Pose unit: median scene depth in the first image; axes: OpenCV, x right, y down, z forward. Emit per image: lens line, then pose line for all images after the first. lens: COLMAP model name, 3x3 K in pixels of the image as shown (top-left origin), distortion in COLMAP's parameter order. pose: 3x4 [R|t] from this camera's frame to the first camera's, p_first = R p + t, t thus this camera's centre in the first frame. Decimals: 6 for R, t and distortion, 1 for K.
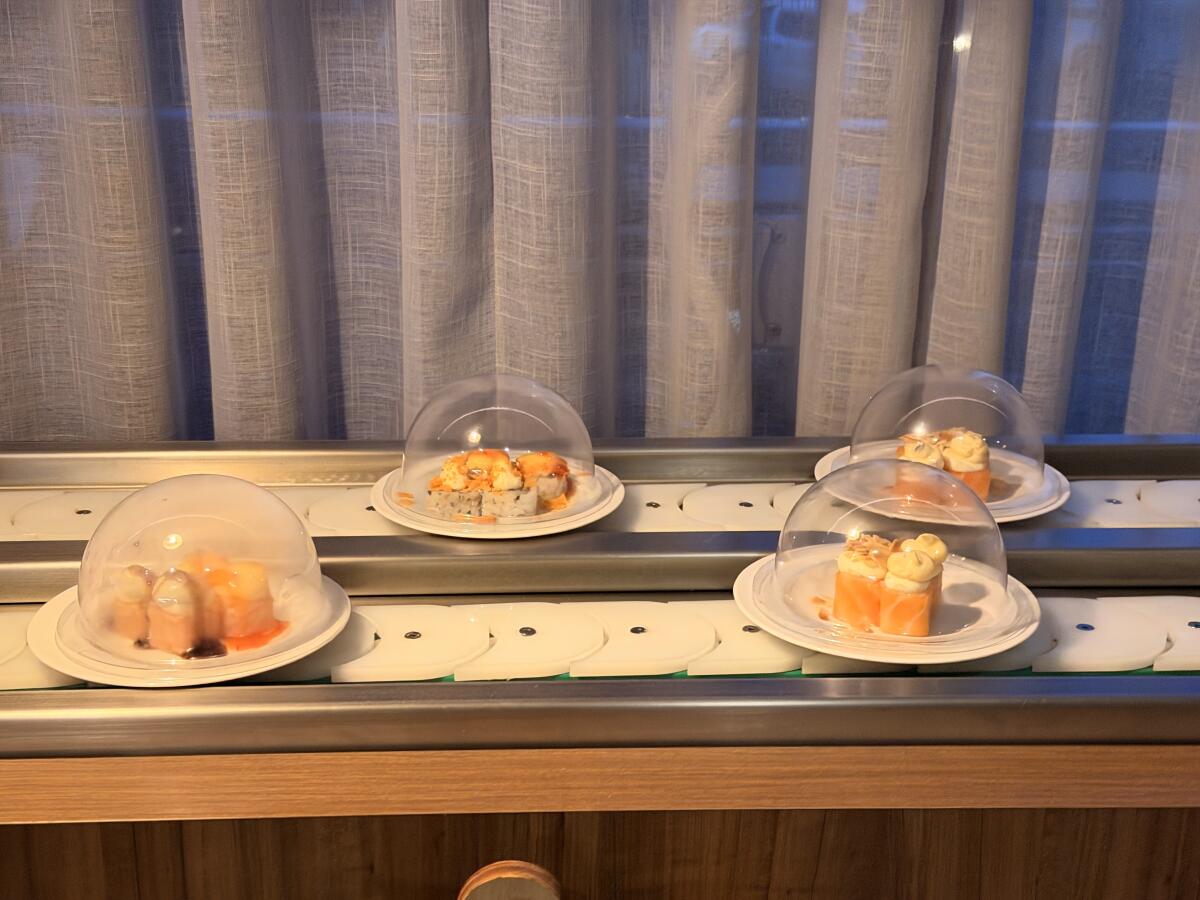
lens RADIAL K [[1670.7, 0, 600.5], [0, 1670.7, 450.5], [0, 0, 1]] dist [0.041874, 0.000000]
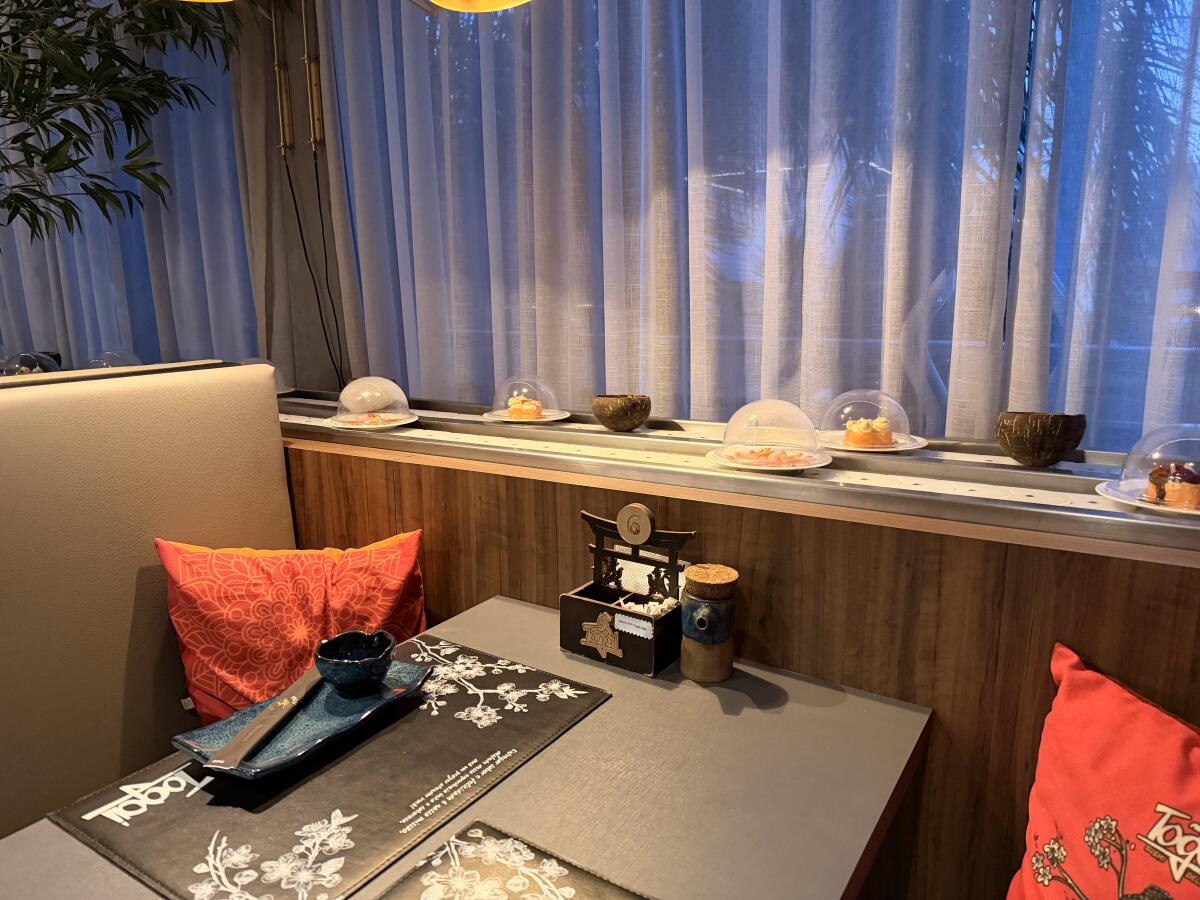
lens RADIAL K [[839.8, 0, 598.3], [0, 839.8, 453.6], [0, 0, 1]] dist [0.024405, -0.031659]
pose [[0.812917, 0.079398, -0.576941, 0.400843], [-0.156395, 0.984035, -0.084941, 0.169434], [0.560987, 0.159281, 0.812357, -0.103473]]
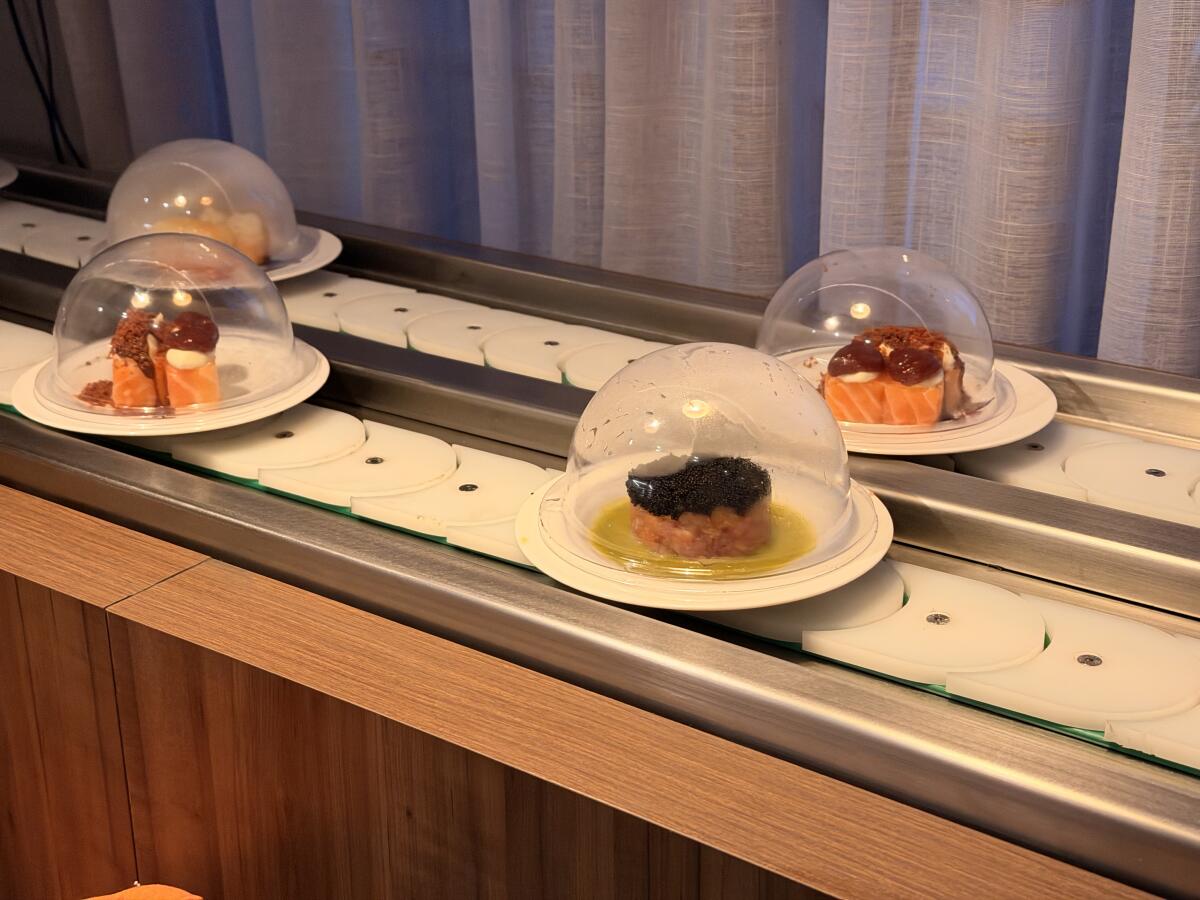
lens RADIAL K [[1670.7, 0, 603.5], [0, 1670.7, 450.0], [0, 0, 1]] dist [0.041874, 0.000000]
pose [[0.777044, 0.210045, -0.593367, 0.071078], [-0.173773, 0.977629, 0.118506, -0.017369], [0.604985, 0.011027, 0.796161, 0.232908]]
